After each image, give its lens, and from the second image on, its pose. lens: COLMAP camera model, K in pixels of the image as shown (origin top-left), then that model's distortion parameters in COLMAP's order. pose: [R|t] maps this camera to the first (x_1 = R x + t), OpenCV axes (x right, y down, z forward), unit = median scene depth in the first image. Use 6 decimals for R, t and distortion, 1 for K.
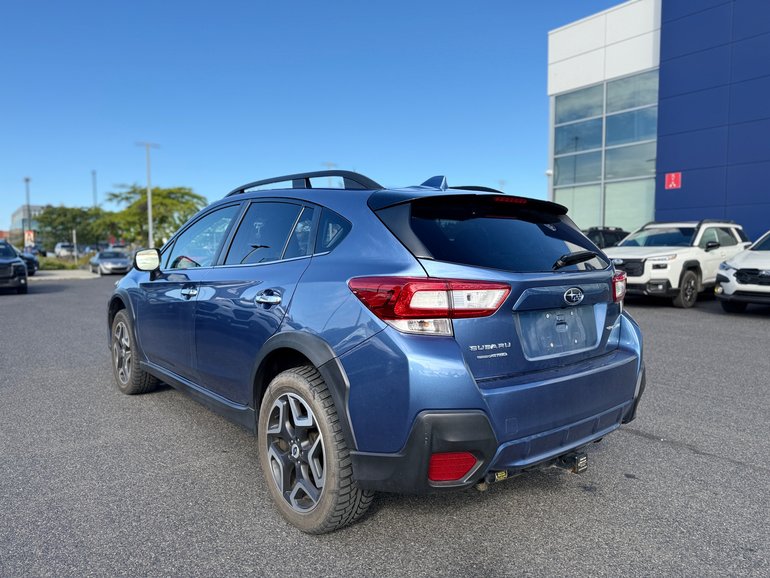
lens RADIAL K [[552.4, 0, 385.0], [0, 552.4, 289.0], [0, 0, 1]] dist [0.022065, -0.023658]
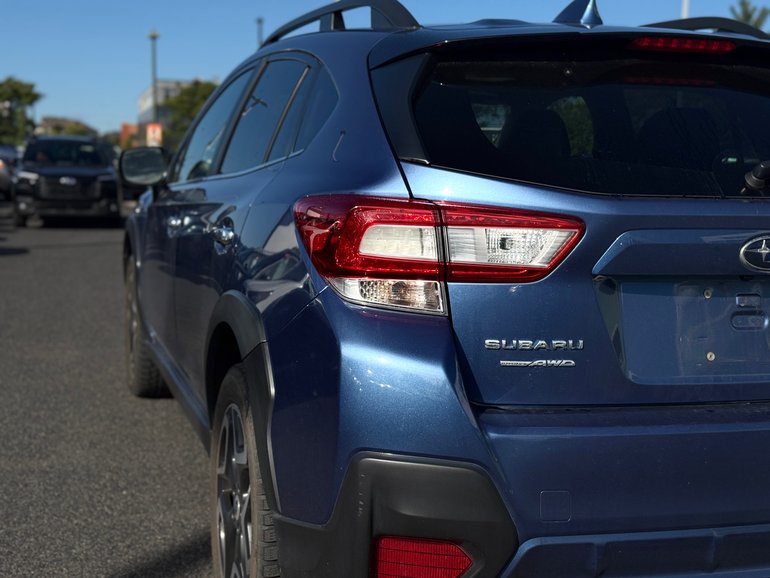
lens RADIAL K [[1083.6, 0, 385.1], [0, 1083.6, 308.7], [0, 0, 1]] dist [0.084888, 0.015664]
pose [[0.932168, 0.069429, -0.355307, 0.370474], [-0.048441, 0.996533, 0.067640, 0.012247], [0.358771, -0.045840, 0.932299, 0.042774]]
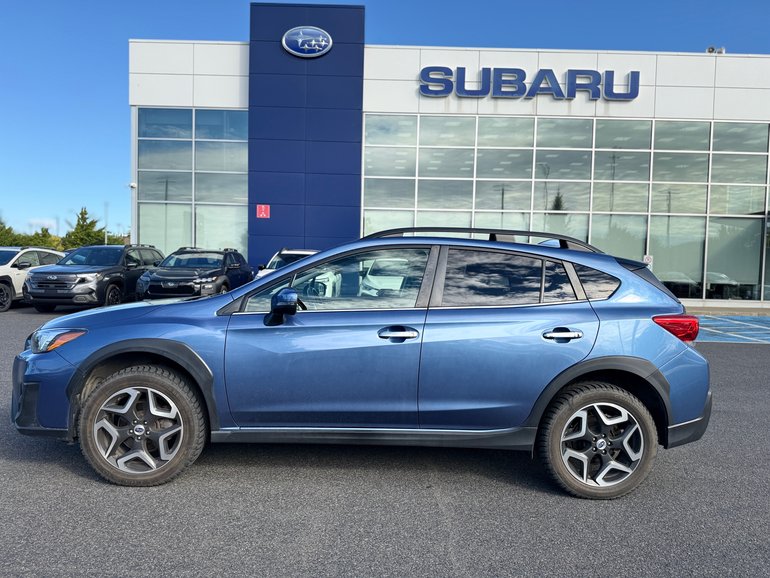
lens RADIAL K [[552.4, 0, 385.0], [0, 552.4, 289.0], [0, 0, 1]] dist [0.022065, -0.023658]
pose [[0.598428, -0.008475, 0.801132, -1.671181], [0.024329, 0.999675, -0.007598, -0.099985], [-0.800807, 0.024038, 0.598440, 0.633067]]
